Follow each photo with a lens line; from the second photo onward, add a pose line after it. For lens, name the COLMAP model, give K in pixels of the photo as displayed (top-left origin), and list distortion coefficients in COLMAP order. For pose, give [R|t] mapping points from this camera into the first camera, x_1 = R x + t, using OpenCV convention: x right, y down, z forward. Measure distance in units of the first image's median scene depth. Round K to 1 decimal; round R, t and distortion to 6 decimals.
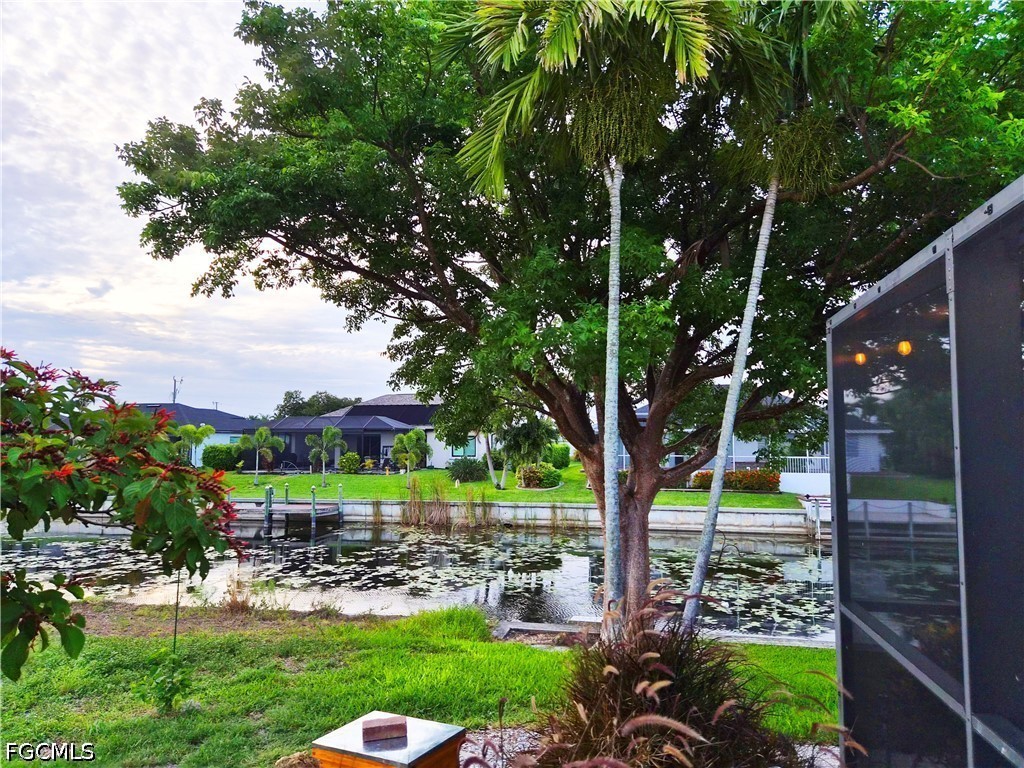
lens RADIAL K [[712.0, 0, 512.0], [0, 712.0, 384.0], [0, 0, 1]] dist [0.075994, -0.102441]
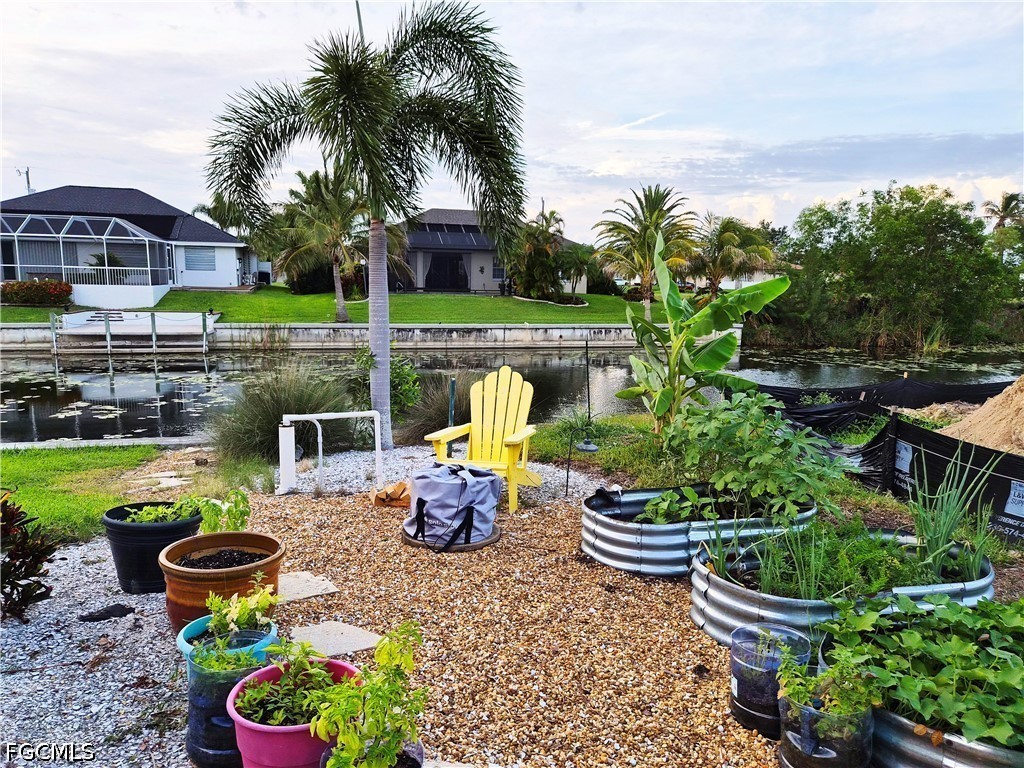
lens RADIAL K [[693.1, 0, 503.2], [0, 693.1, 388.0], [0, 0, 1]] dist [0.046762, -0.028546]
pose [[0.903024, -0.060717, 0.425277, 0.499708], [-0.048200, 0.969390, 0.240749, 0.010294], [-0.426877, -0.237900, 0.872456, -0.044027]]
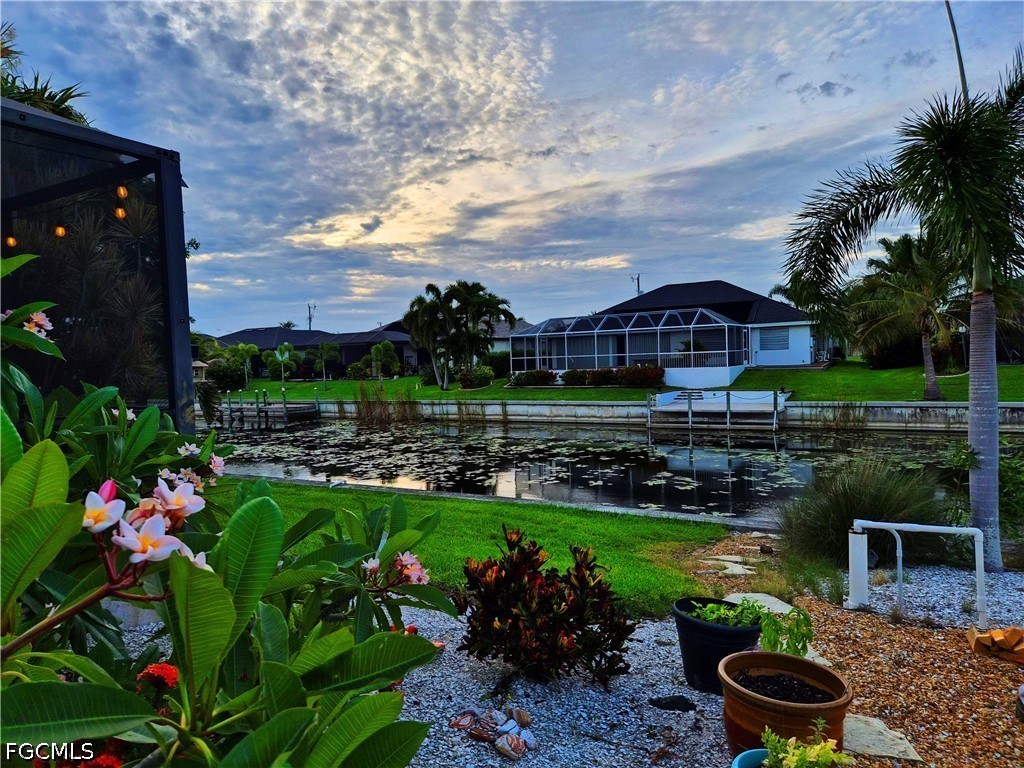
lens RADIAL K [[693.1, 0, 503.2], [0, 693.1, 388.0], [0, 0, 1]] dist [0.046762, -0.028546]
pose [[0.945345, -0.022405, -0.325301, 0.500430], [0.067076, 0.989663, 0.126762, 0.007174], [0.319099, -0.141653, 0.937075, -0.041569]]
